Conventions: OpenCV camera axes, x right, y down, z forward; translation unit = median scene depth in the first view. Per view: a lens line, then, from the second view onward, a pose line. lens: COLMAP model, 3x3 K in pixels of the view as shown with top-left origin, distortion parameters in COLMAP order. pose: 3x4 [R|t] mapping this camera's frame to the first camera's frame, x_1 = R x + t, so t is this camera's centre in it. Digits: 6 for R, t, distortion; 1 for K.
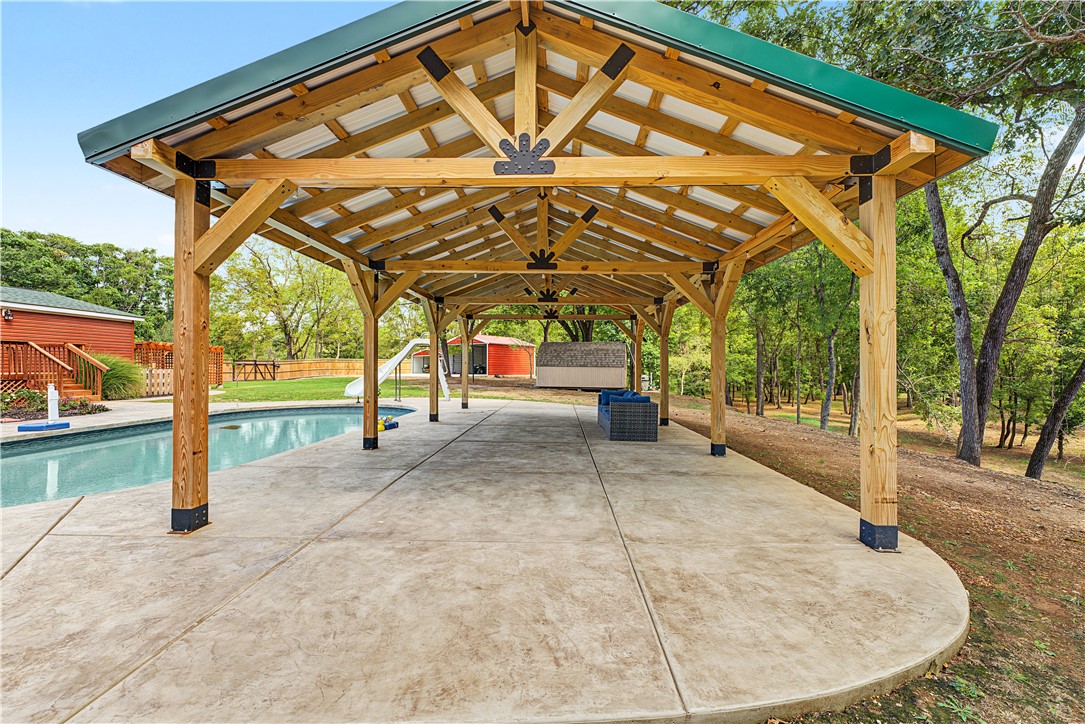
lens RADIAL K [[446.1, 0, 542.7], [0, 446.1, 362.0], [0, 0, 1]] dist [-0.002201, 0.000263]
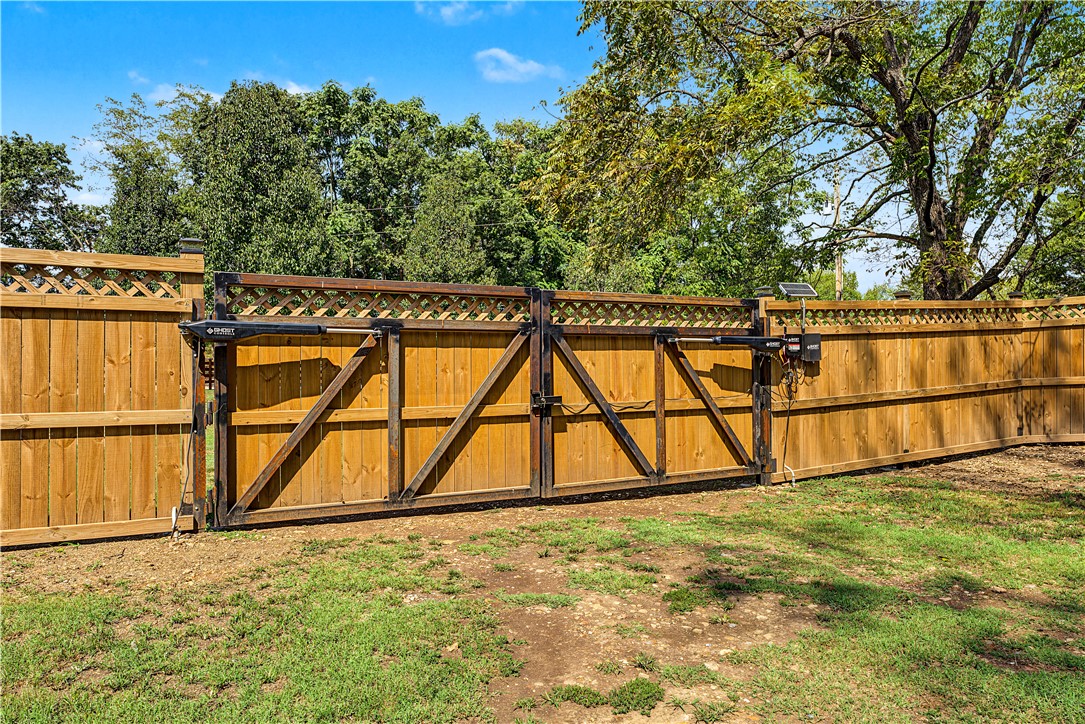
lens RADIAL K [[744.5, 0, 542.4], [0, 744.5, 360.2], [0, 0, 1]] dist [0.003560, -0.002487]
pose [[0.516475, -0.002395, -0.856299, -0.494829], [0.009187, 0.999954, 0.002744, 0.010538], [0.856253, -0.009284, 0.516473, 0.896762]]
